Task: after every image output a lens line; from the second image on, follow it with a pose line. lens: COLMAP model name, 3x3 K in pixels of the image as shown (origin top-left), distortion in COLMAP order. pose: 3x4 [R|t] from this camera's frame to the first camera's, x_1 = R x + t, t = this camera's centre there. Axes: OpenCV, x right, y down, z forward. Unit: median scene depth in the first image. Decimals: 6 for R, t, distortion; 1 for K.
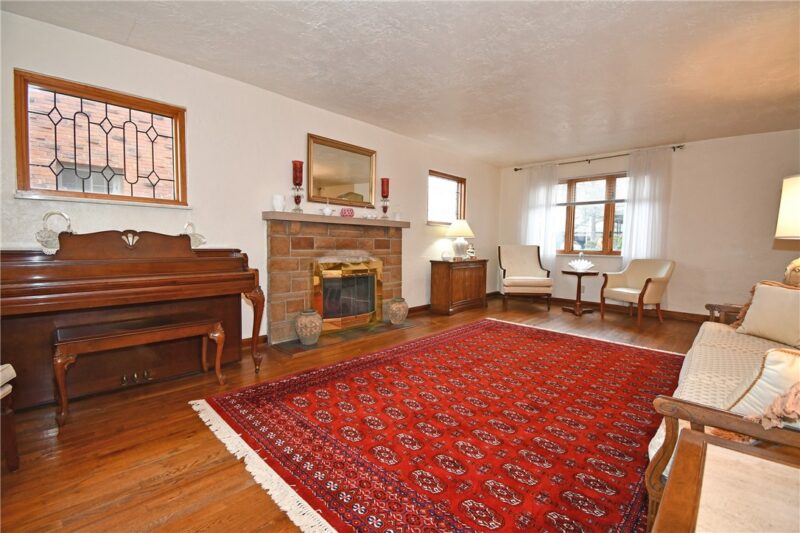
lens RADIAL K [[359.2, 0, 400.0], [0, 359.2, 266.5], [0, 0, 1]] dist [-0.020607, -0.000226]
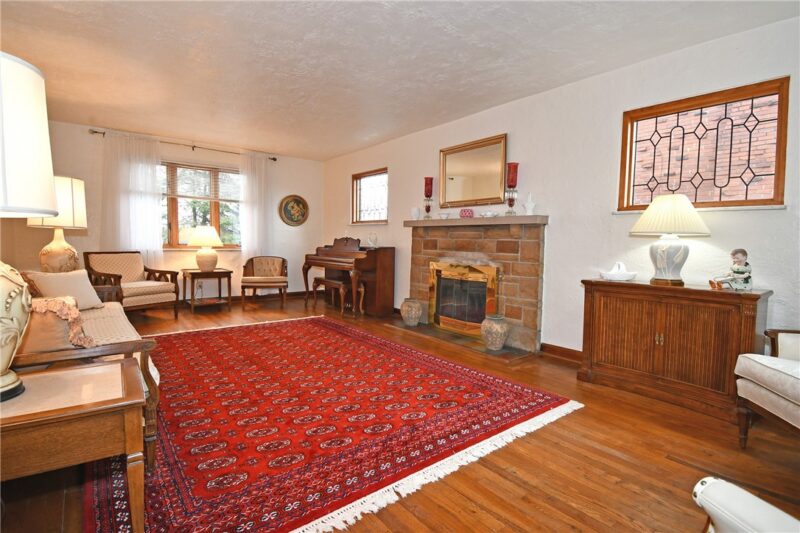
lens RADIAL K [[383.4, 0, 400.0], [0, 383.4, 266.5], [0, 0, 1]] dist [-0.003164, -0.001498]
pose [[-0.139911, 0.046462, -0.989073, 0.866845], [-0.088945, 0.994270, 0.059288, -0.050422], [0.986161, 0.096269, -0.134977, 0.930189]]
